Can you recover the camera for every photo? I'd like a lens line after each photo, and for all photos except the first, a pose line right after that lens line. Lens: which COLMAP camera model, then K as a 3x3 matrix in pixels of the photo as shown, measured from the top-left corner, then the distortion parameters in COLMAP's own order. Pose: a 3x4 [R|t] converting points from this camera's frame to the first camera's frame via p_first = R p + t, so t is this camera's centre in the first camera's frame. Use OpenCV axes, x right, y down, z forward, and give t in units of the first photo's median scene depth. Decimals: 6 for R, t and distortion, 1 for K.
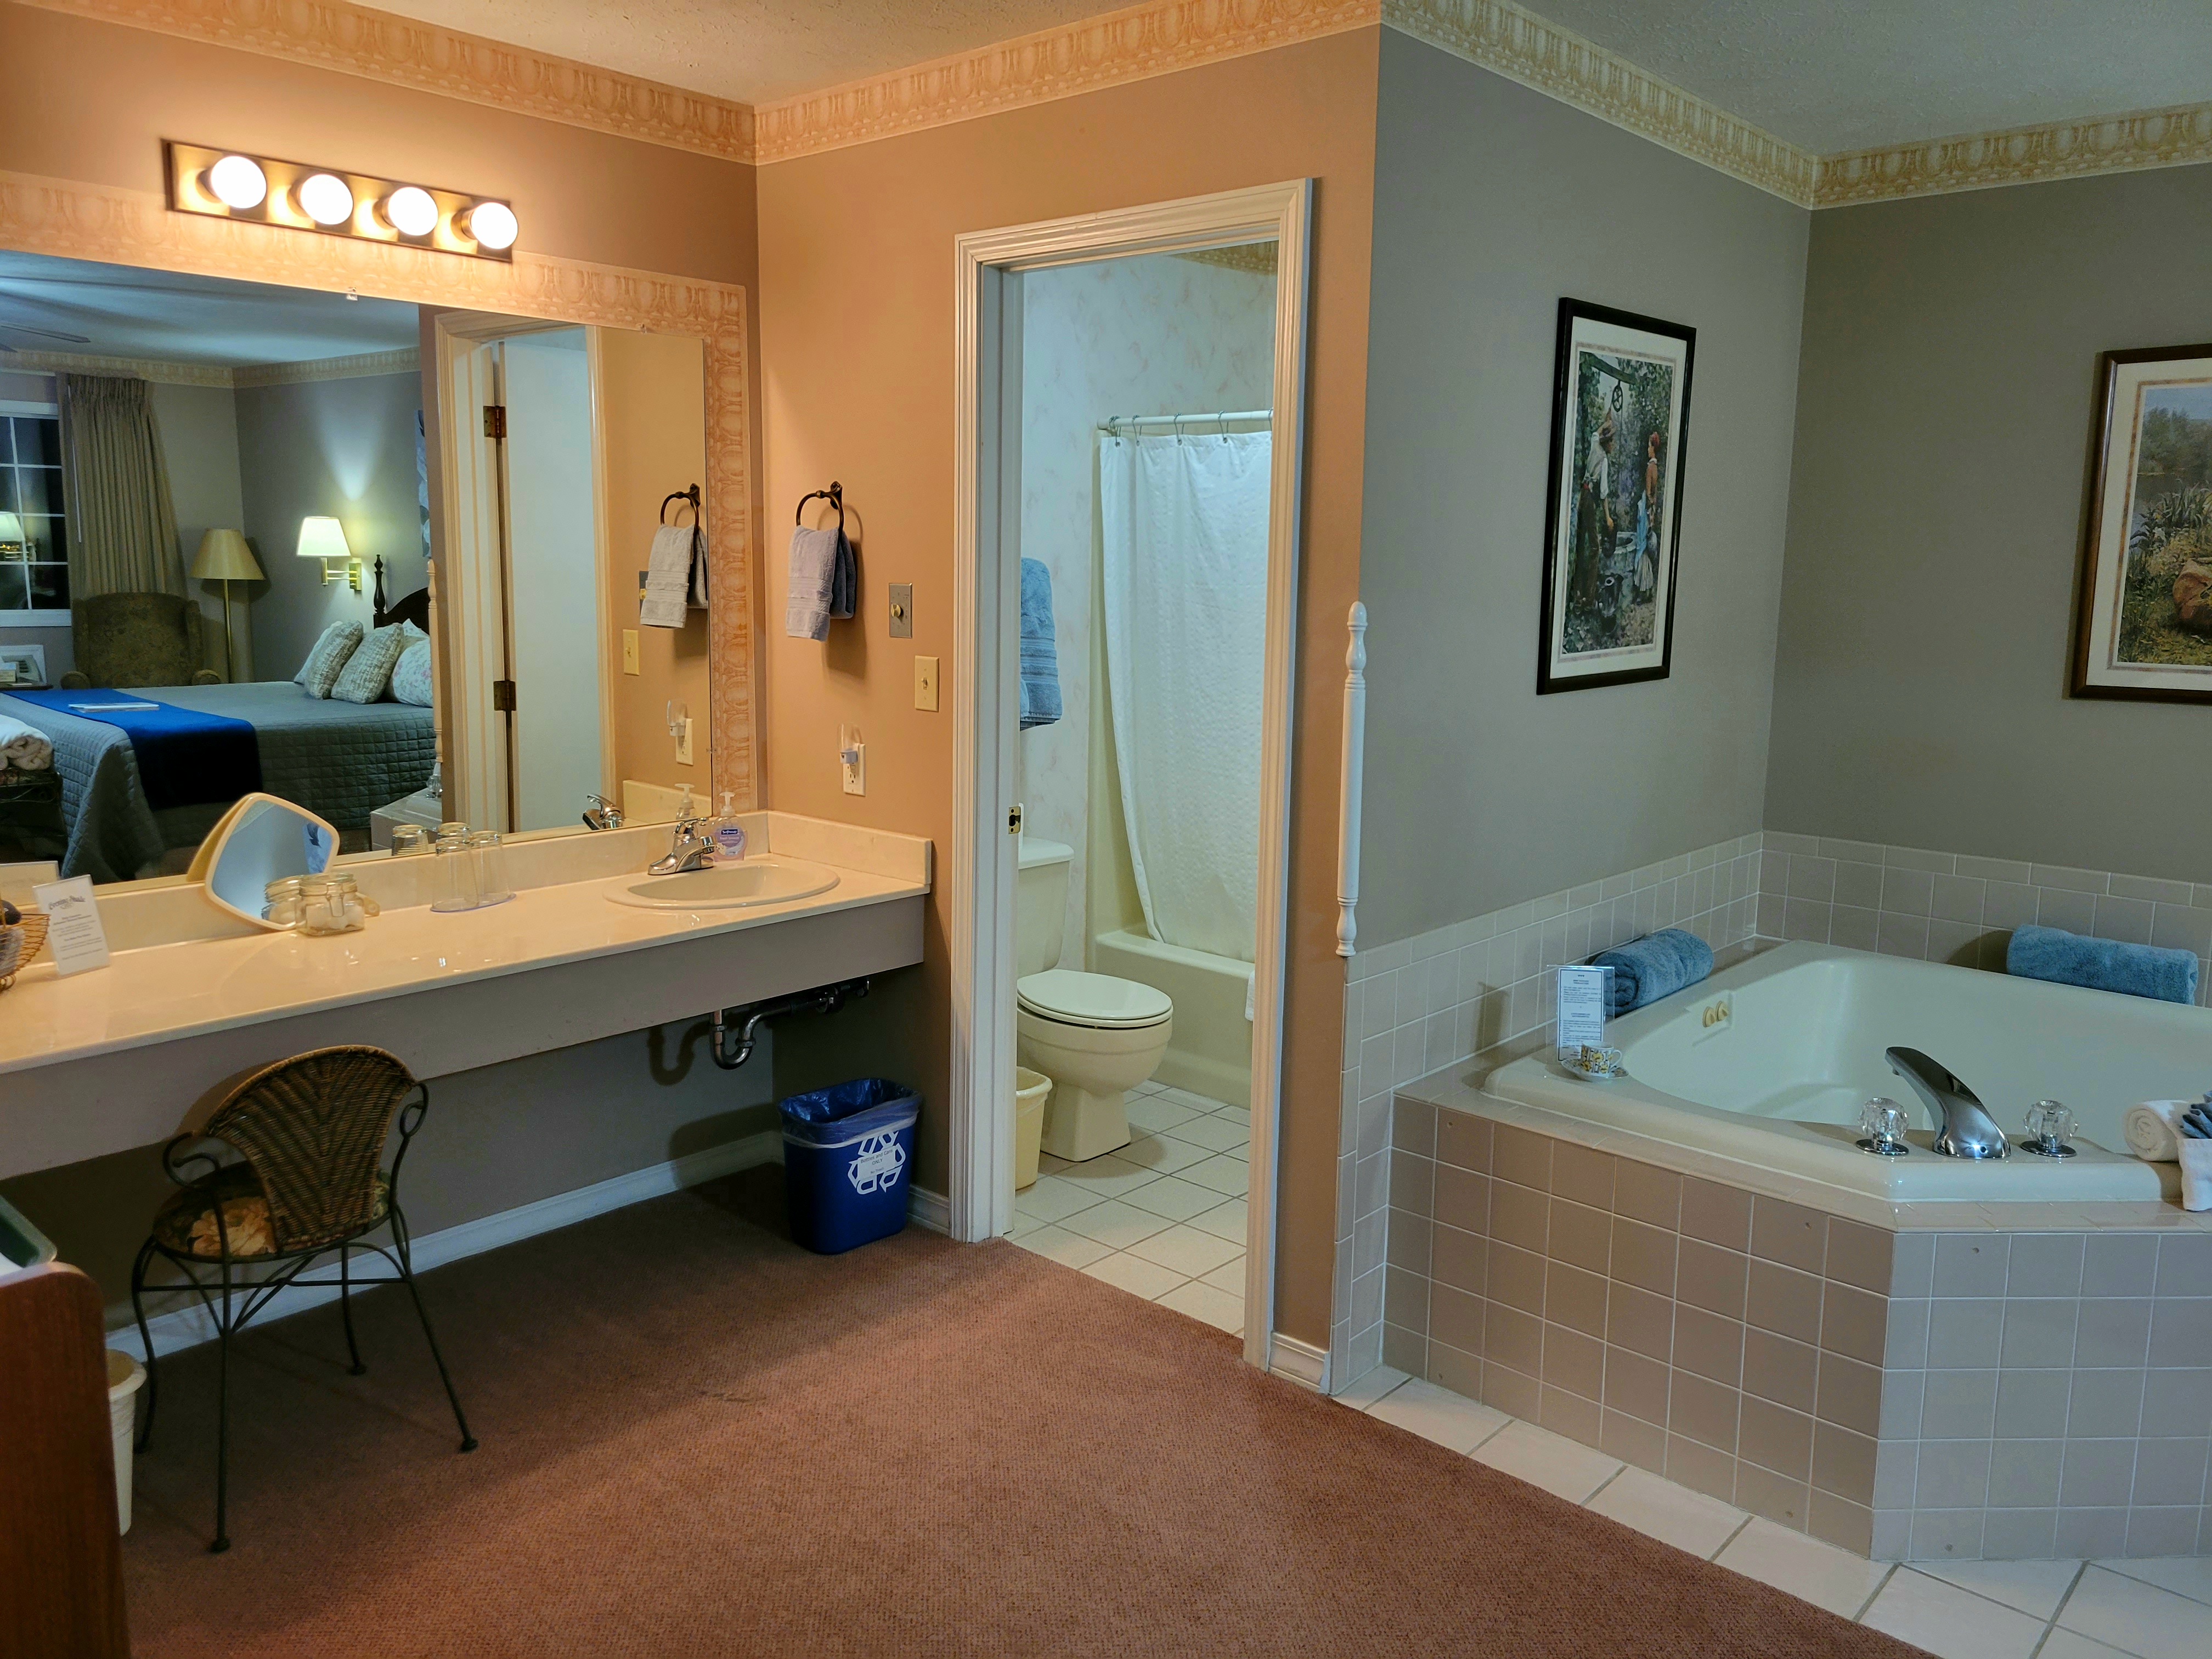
lens RADIAL K [[1649.5, 0, 1081.7], [0, 1649.5, 791.2], [0, 0, 1]] dist [0.060697, -0.043852]
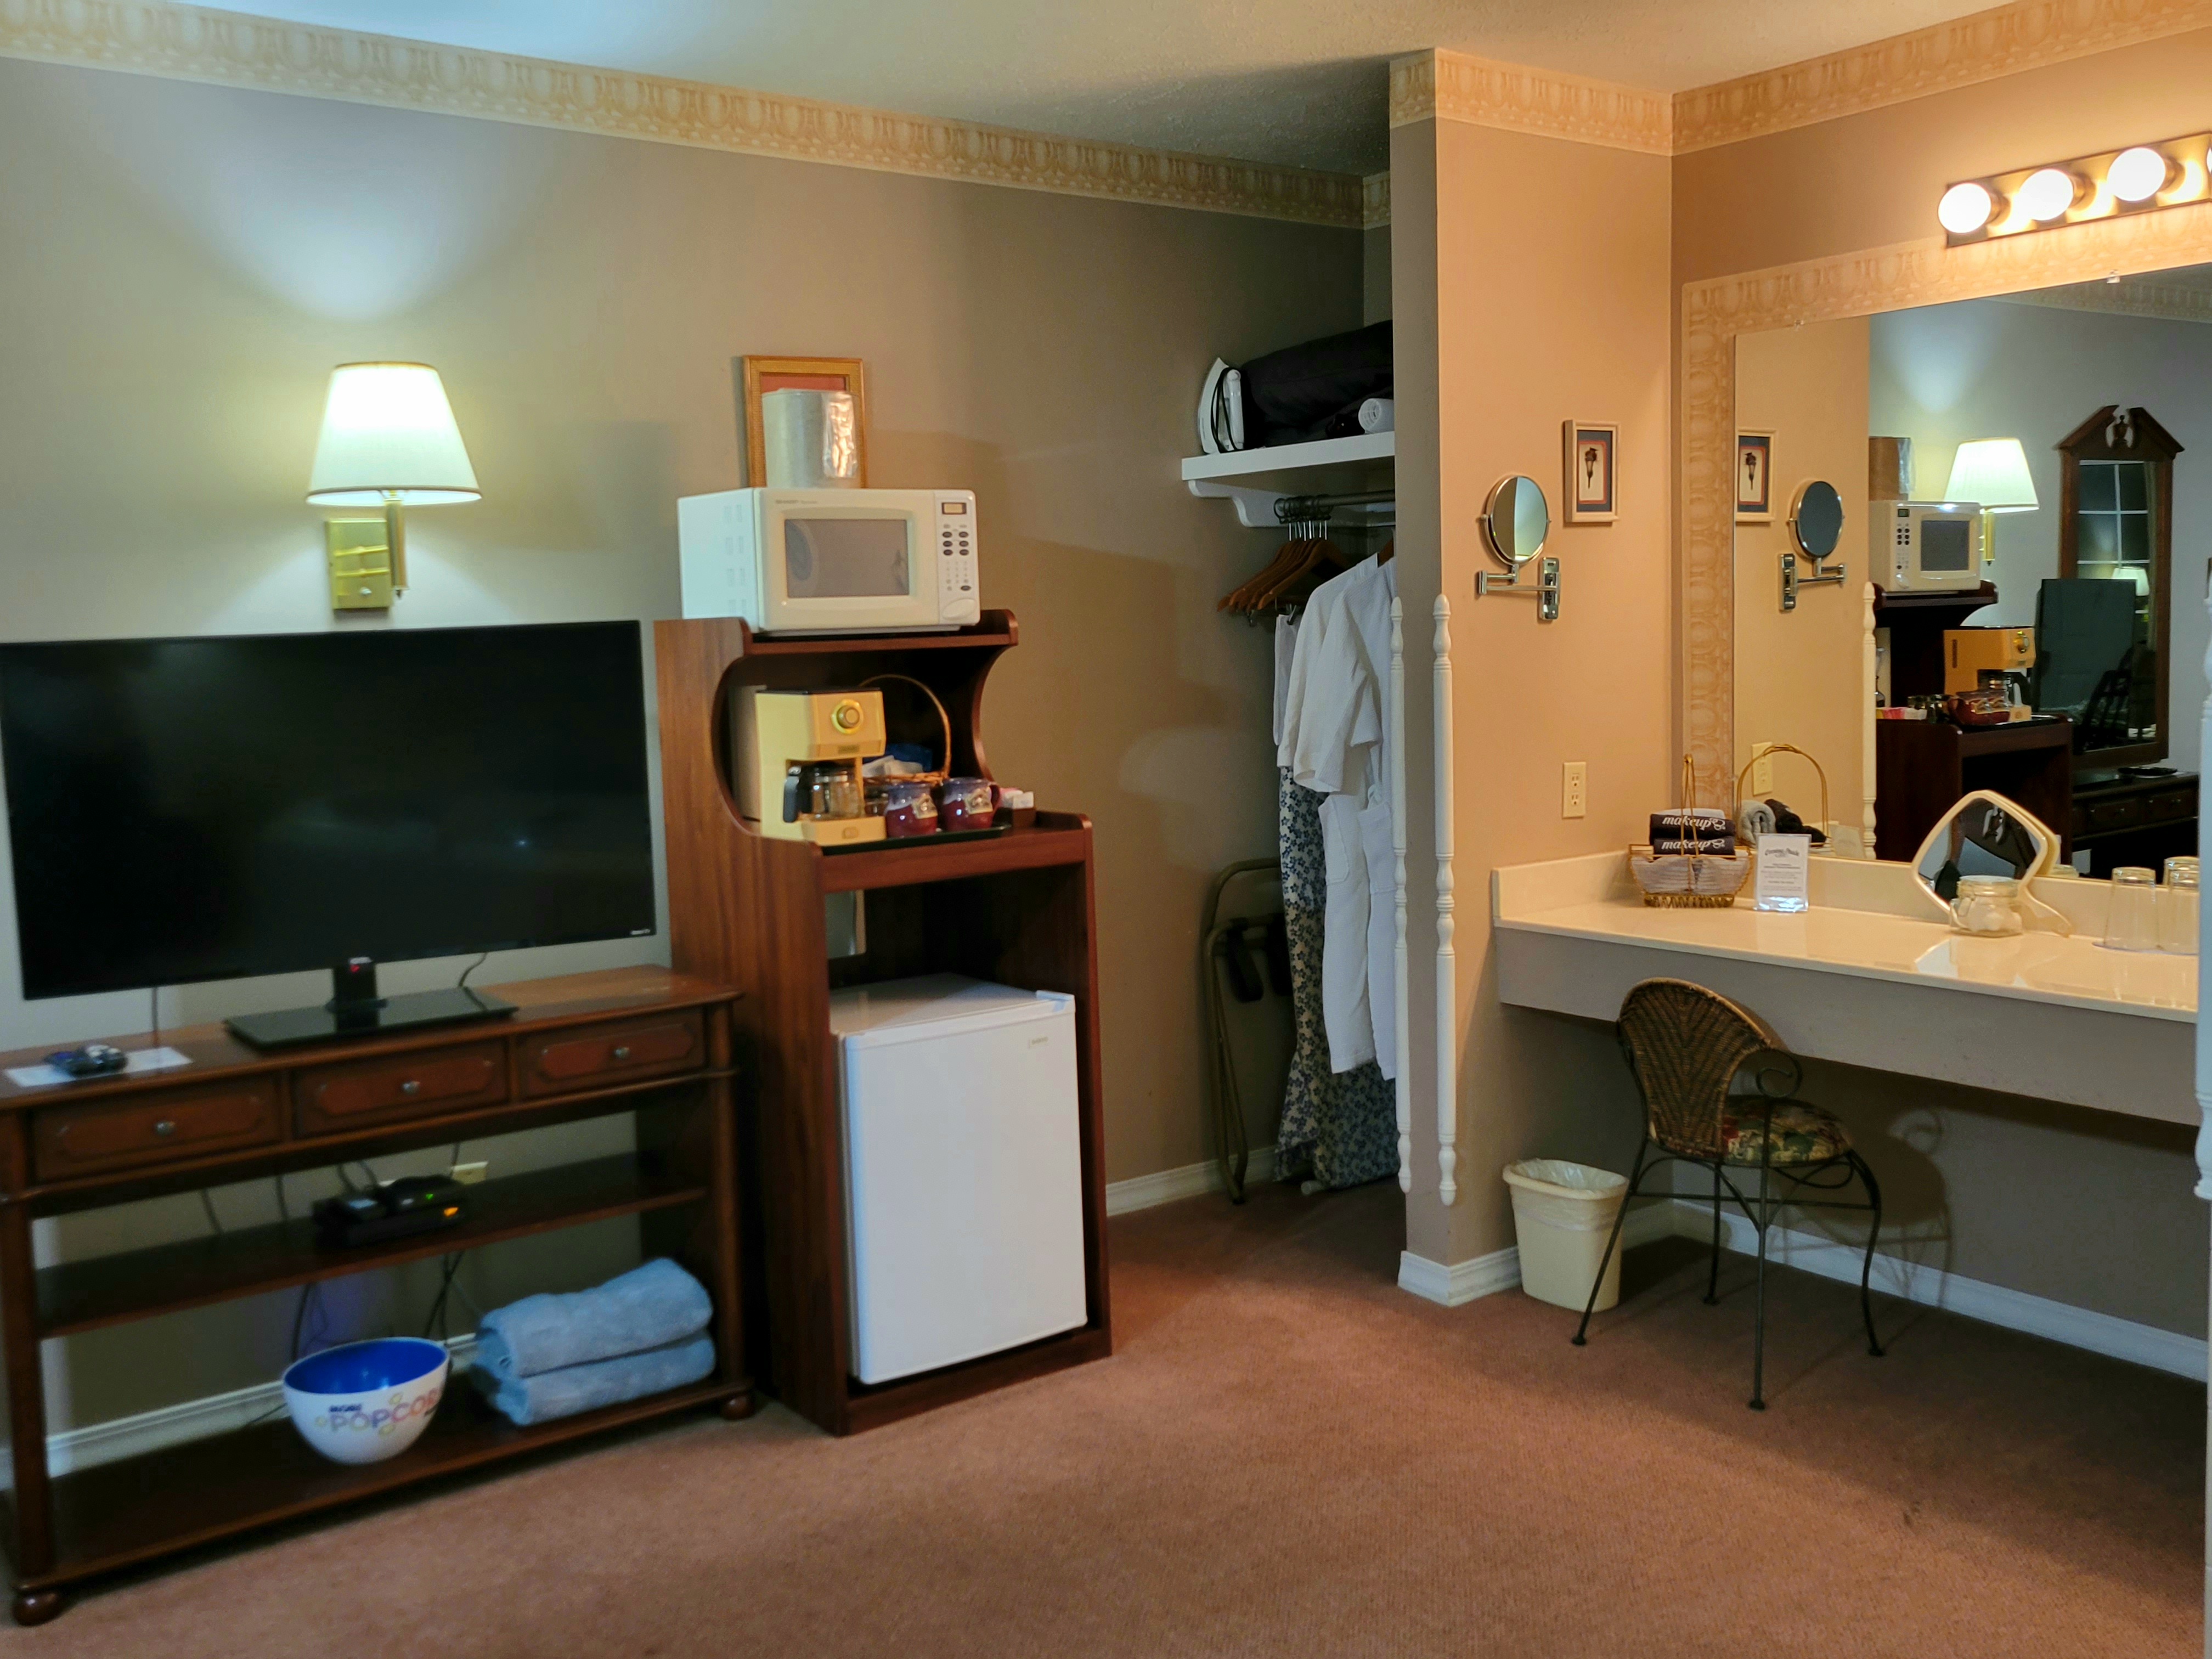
lens RADIAL K [[2009.0, 0, 1053.2], [0, 2009.0, 789.4], [0, 0, 1]] dist [0.036995, 0.000000]
pose [[-0.202668, 0.074718, -0.976393, 0.737002], [-0.121591, 0.987448, 0.100803, -0.049031], [0.971669, 0.139150, -0.191039, 0.605792]]
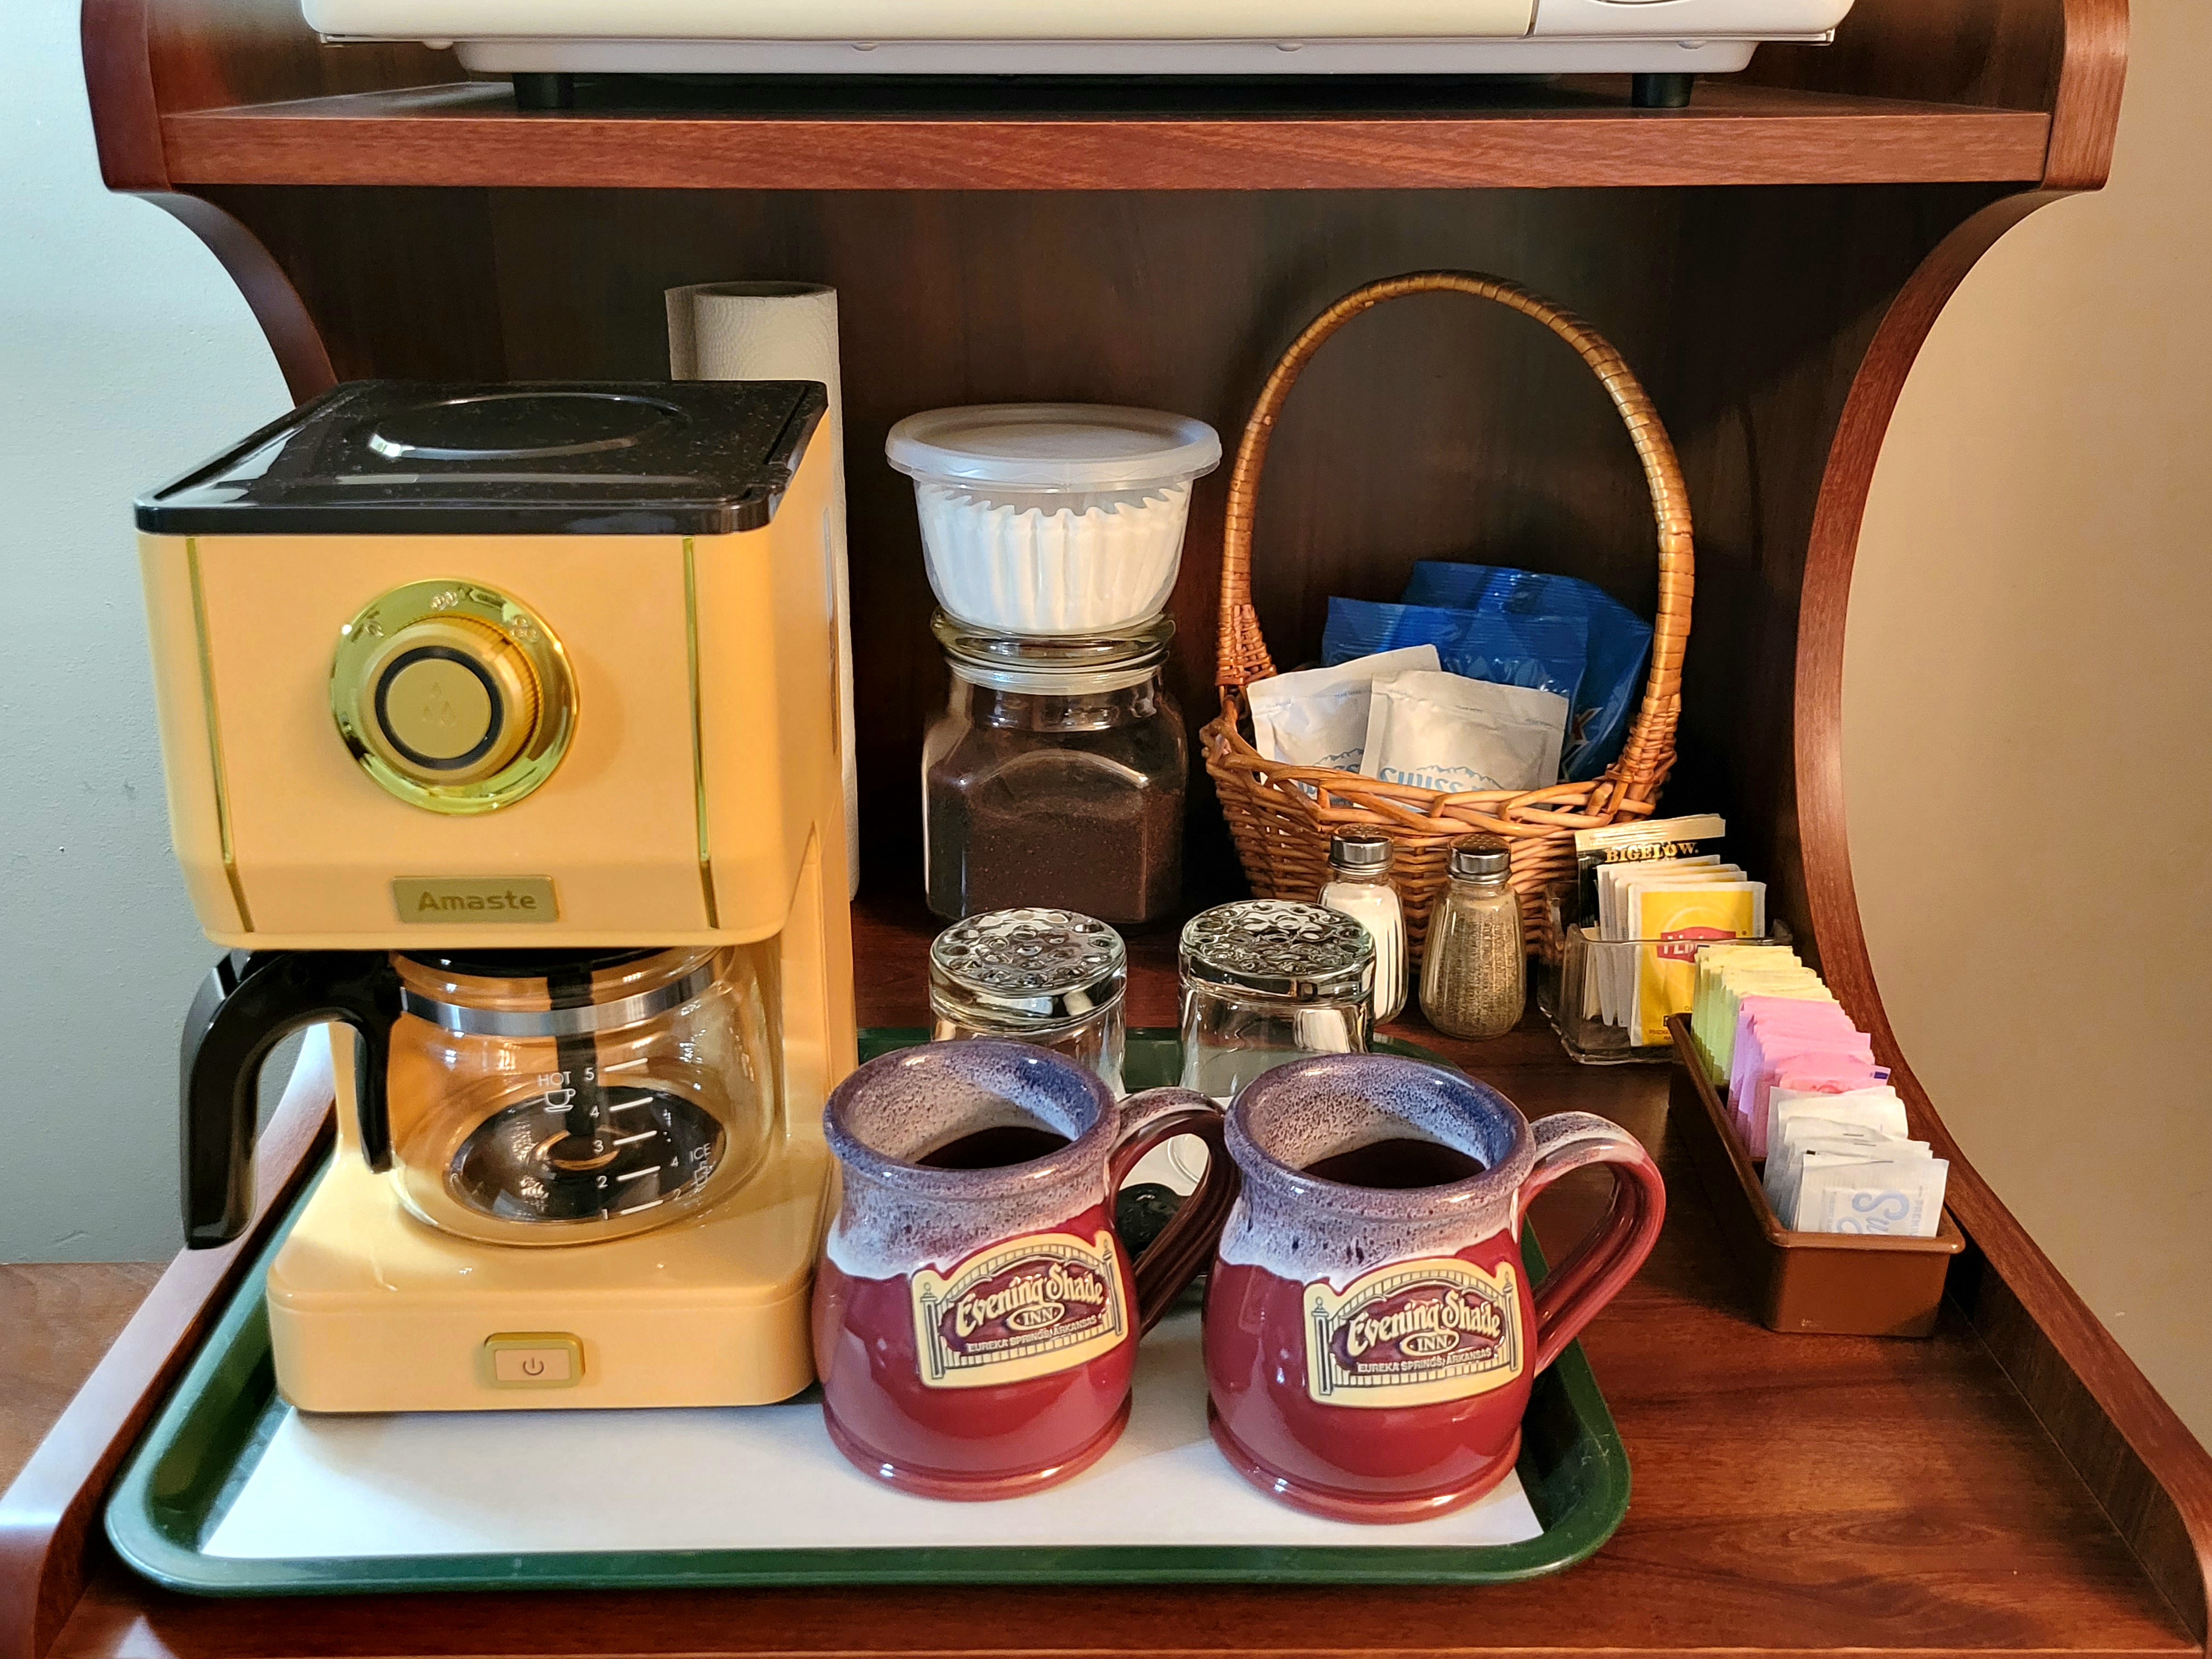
lens RADIAL K [[2009.0, 0, 1084.6], [0, 2009.0, 824.5], [0, 0, 1]] dist [0.036995, 0.000000]
pose [[-0.719858, 0.234661, -0.653252, -0.156860], [-0.120263, 0.884723, 0.450336, -0.033419], [0.683623, 0.402740, -0.608654, 0.432225]]
